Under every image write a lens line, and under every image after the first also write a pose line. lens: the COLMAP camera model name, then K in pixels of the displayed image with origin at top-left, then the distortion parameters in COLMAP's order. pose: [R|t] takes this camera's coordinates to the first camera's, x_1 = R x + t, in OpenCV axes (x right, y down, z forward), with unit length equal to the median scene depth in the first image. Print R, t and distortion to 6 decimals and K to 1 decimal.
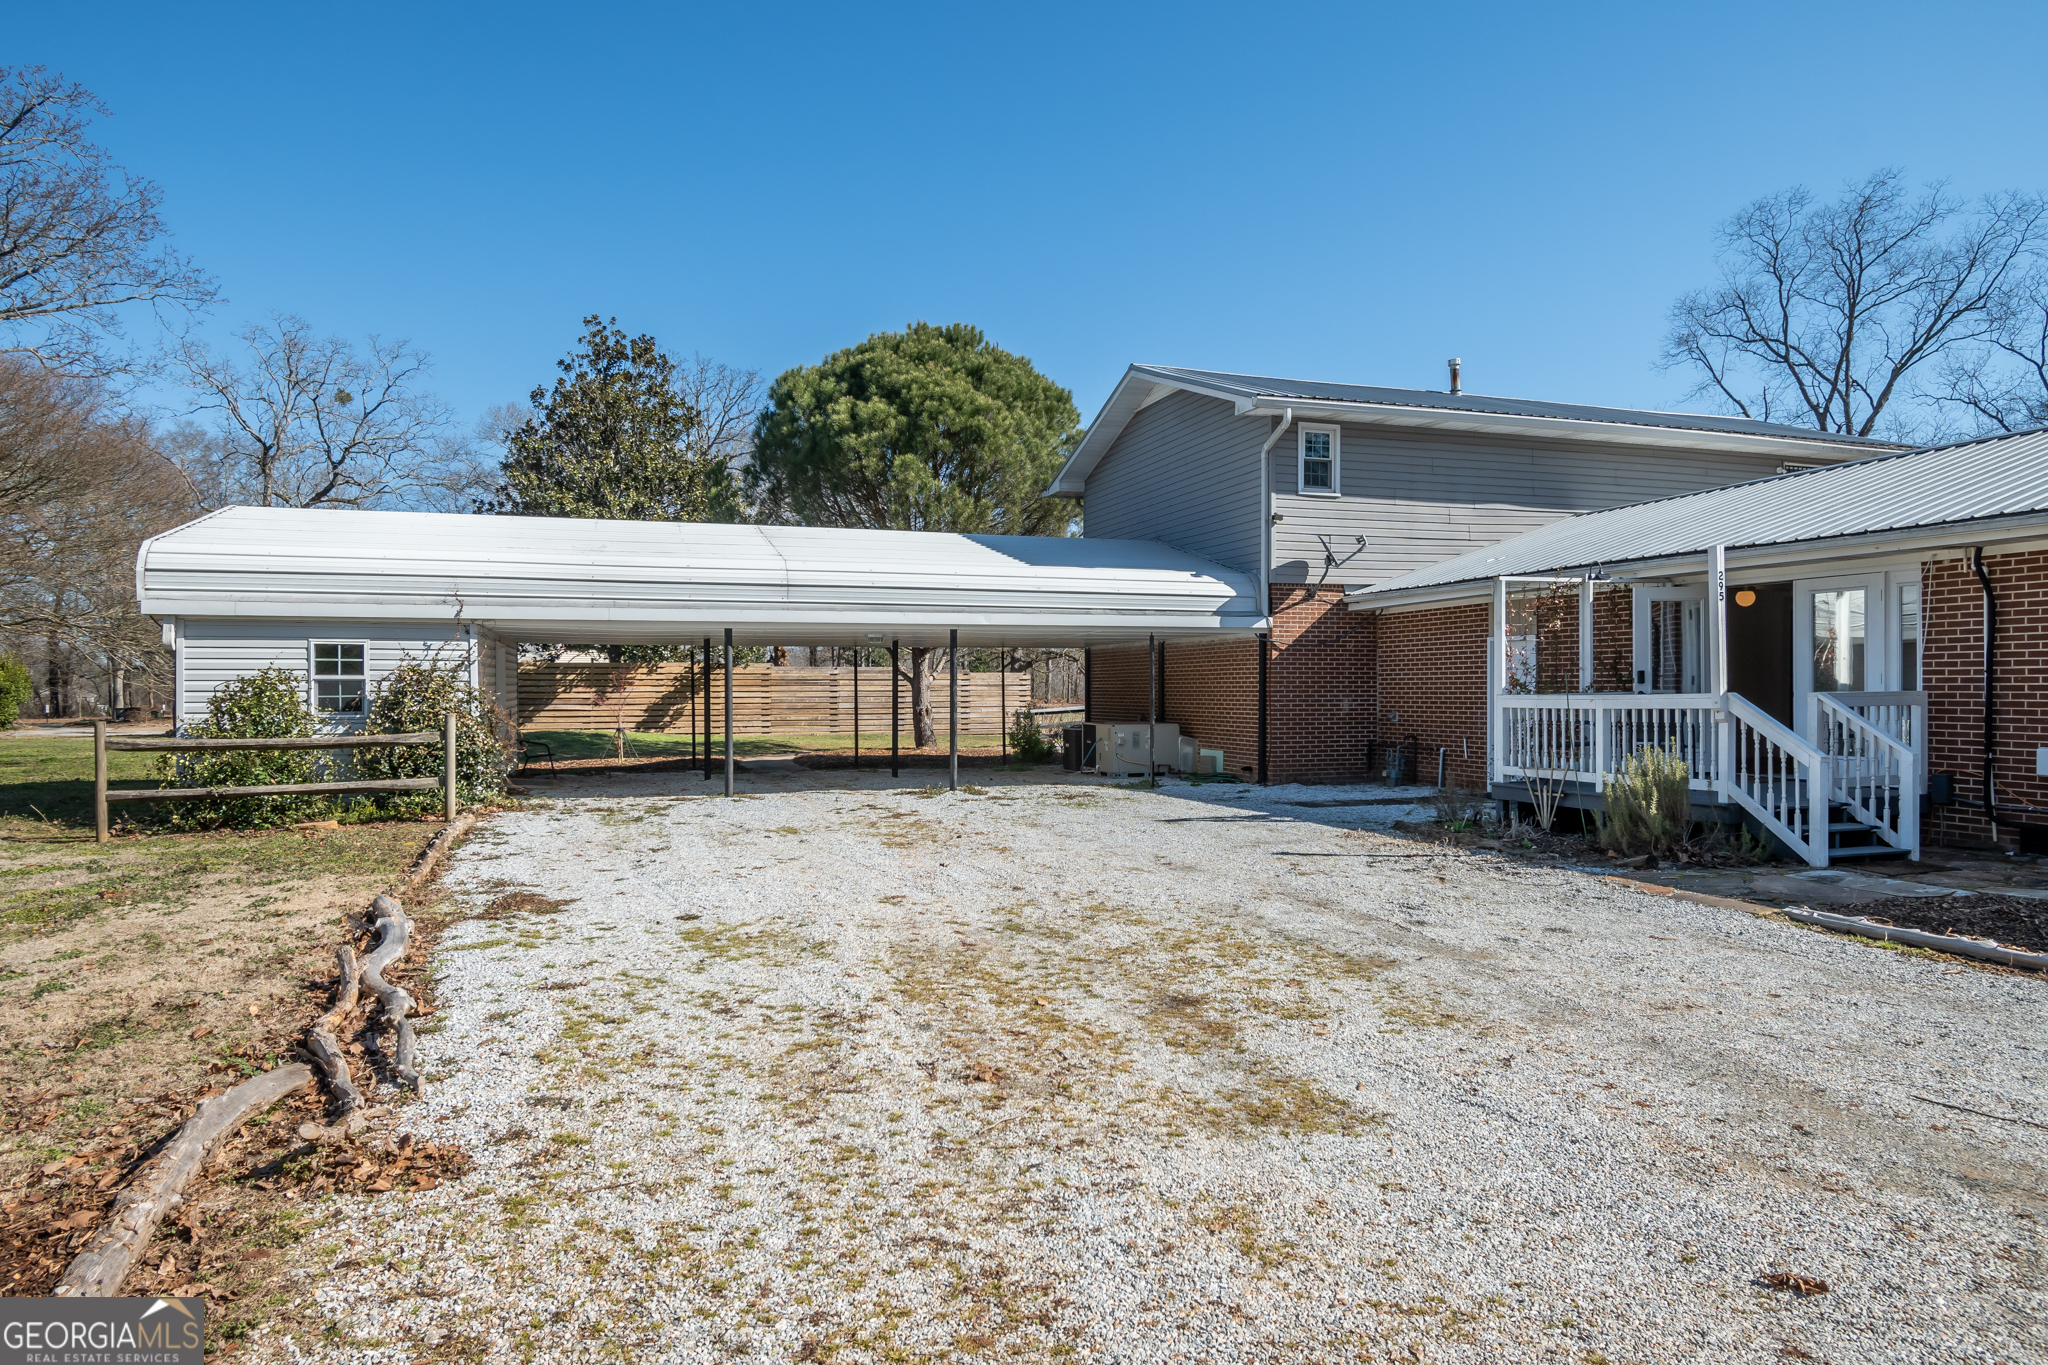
lens RADIAL K [[1232.1, 0, 1029.1], [0, 1232.1, 695.1], [0, 0, 1]] dist [-0.003736, 0.000001]
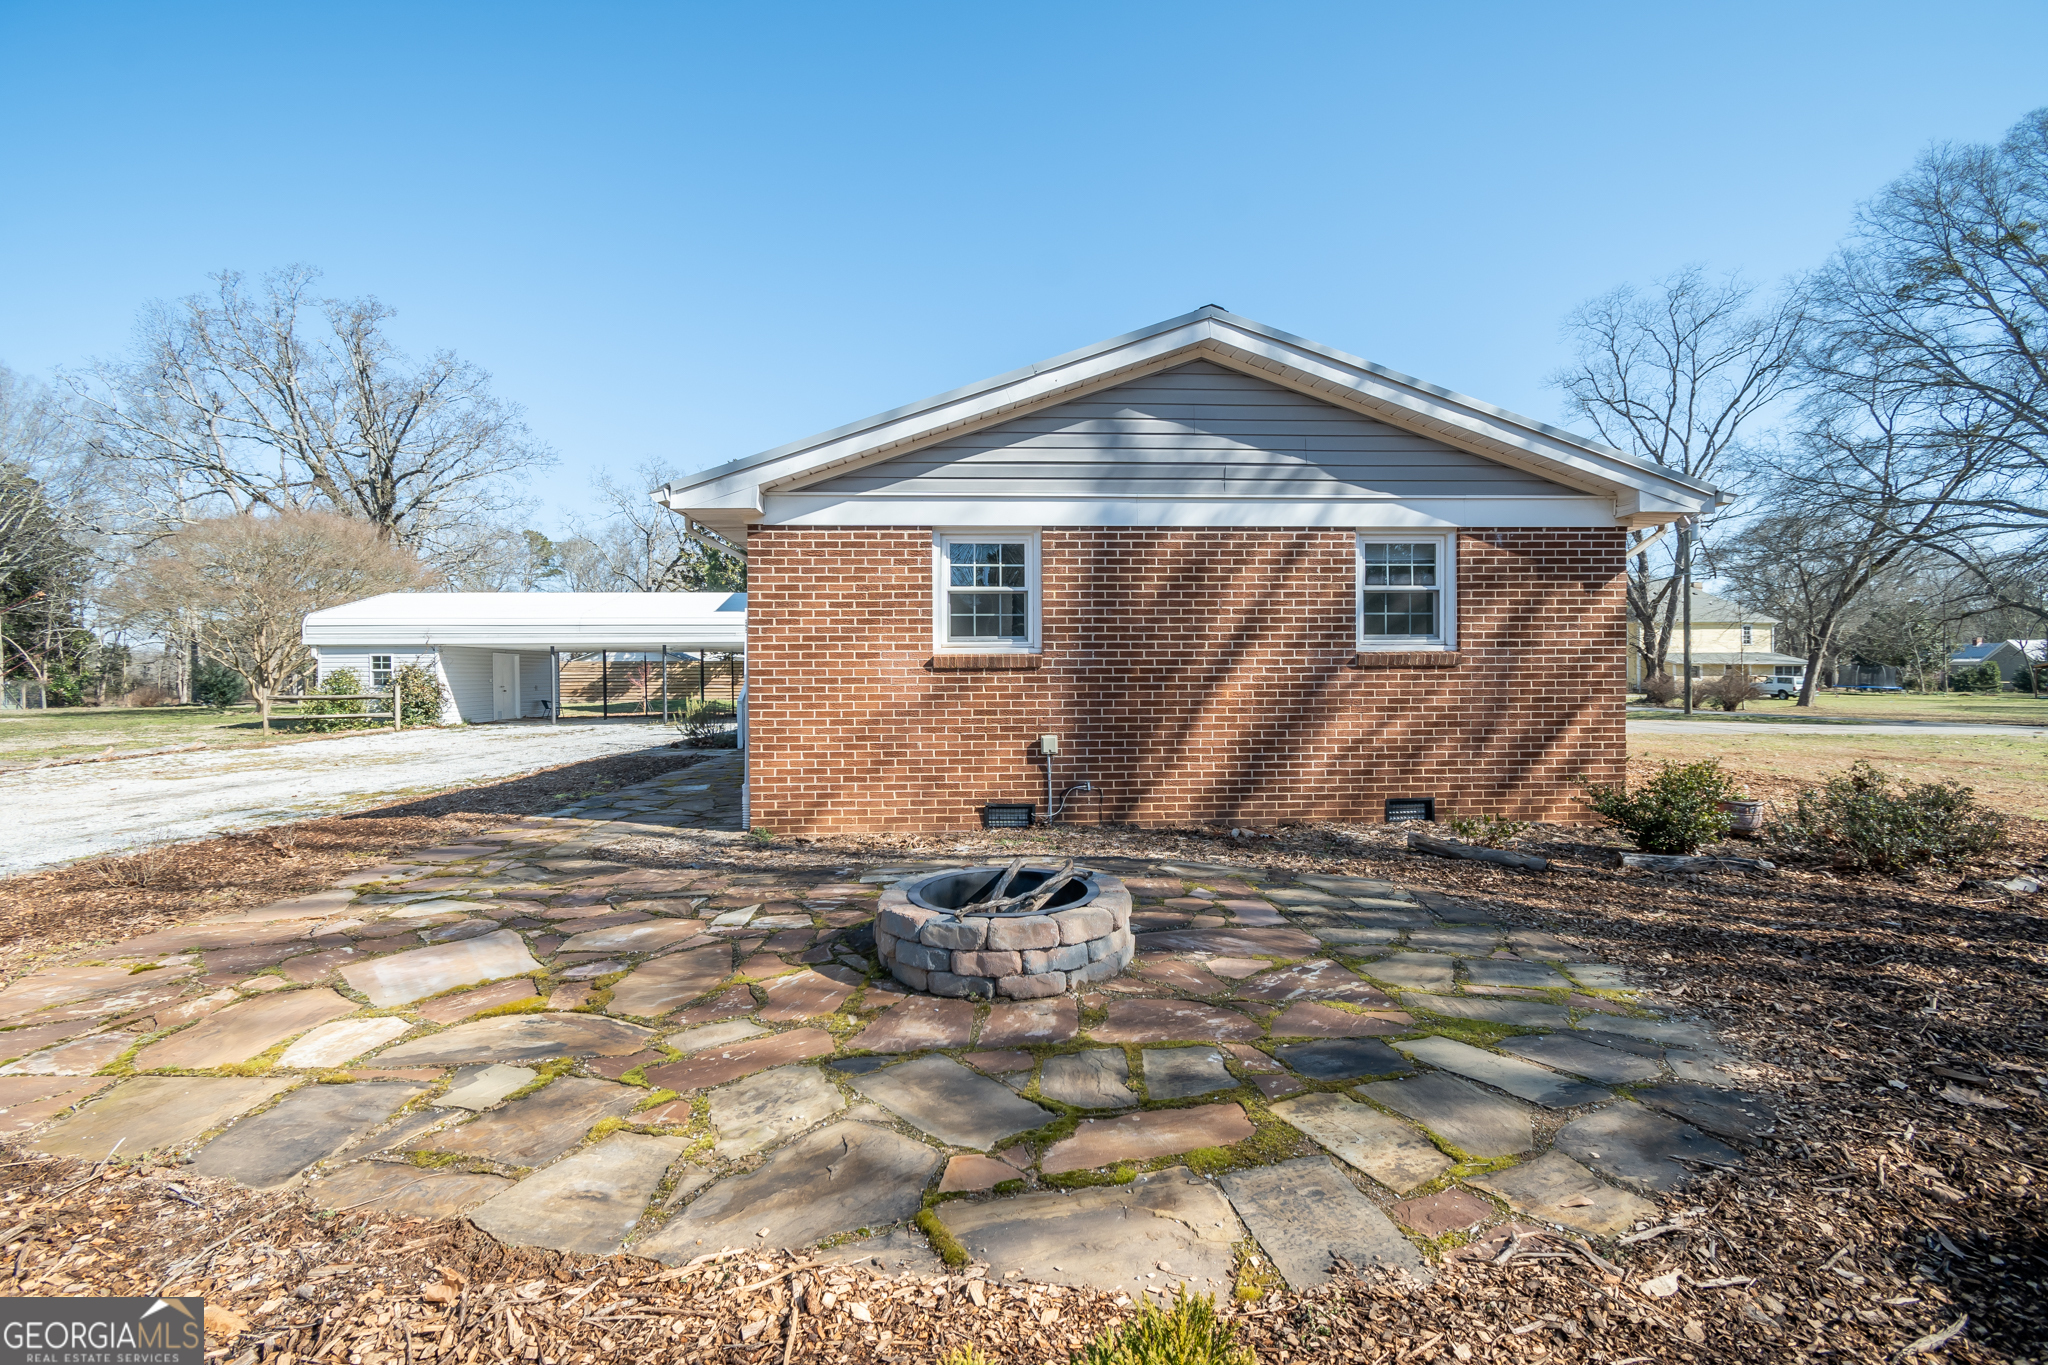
lens RADIAL K [[905.3, 0, 1020.5], [0, 905.3, 686.4], [0, 0, 1]] dist [0.015314, -0.000492]
pose [[0.962955, -0.001363, -0.269660, 0.842637], [0.003022, 0.999979, 0.005739, 0.008069], [0.269647, -0.006341, 0.962938, -0.265431]]
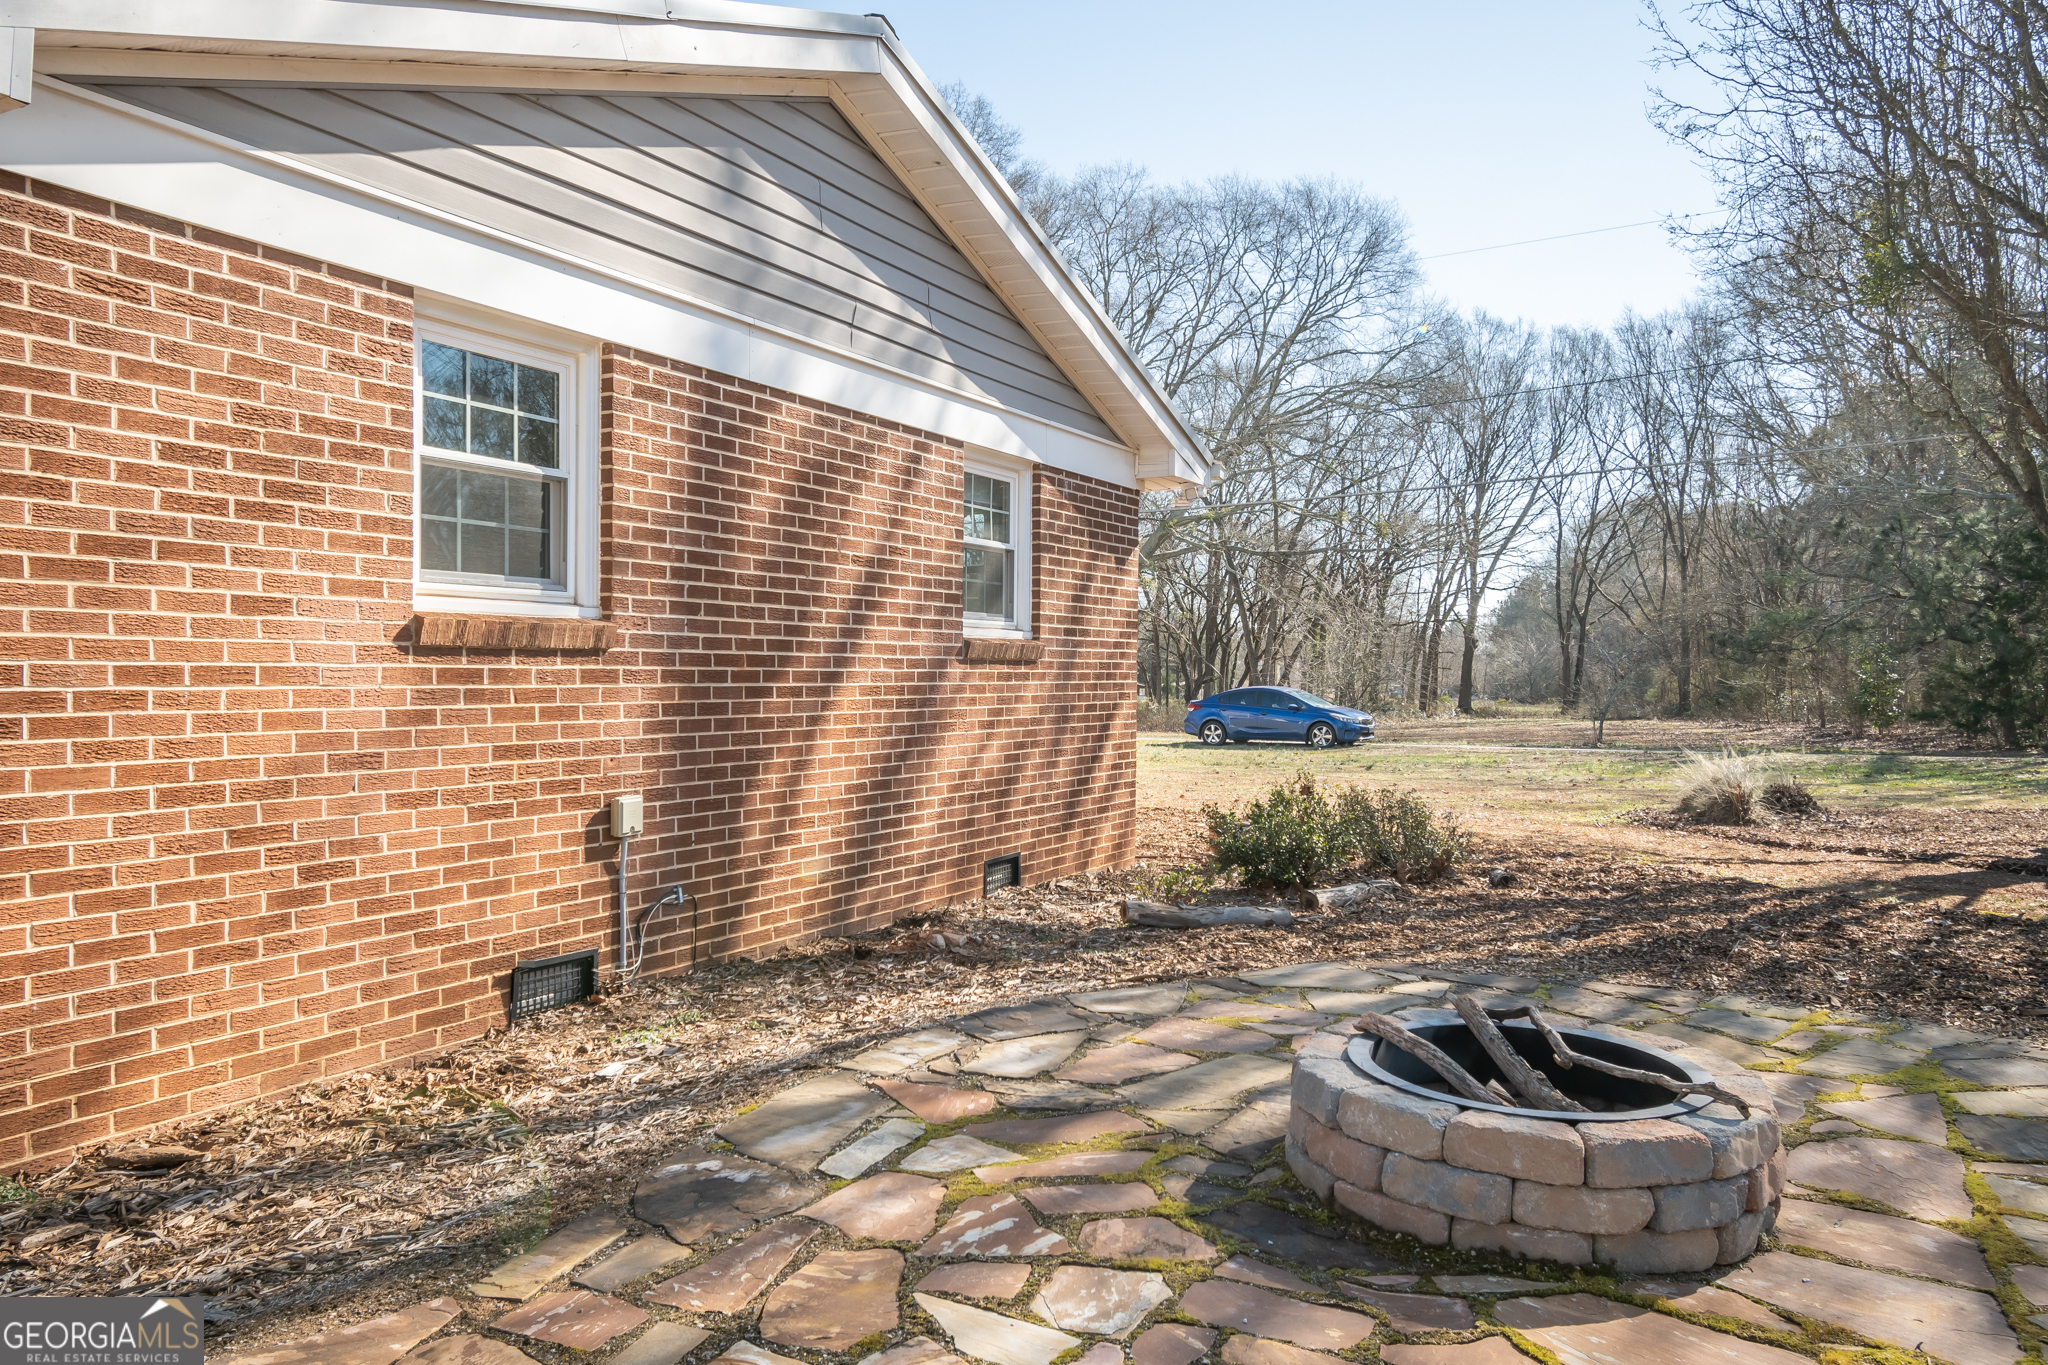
lens RADIAL K [[1463.5, 0, 1023.7], [0, 1463.5, 685.9], [0, 0, 1]] dist [0.000052, 0.000752]
pose [[0.727520, 0.000553, 0.686086, -0.903093], [-0.004659, 0.999981, 0.004134, 0.006107], [-0.686071, -0.006204, 0.727508, 0.550773]]
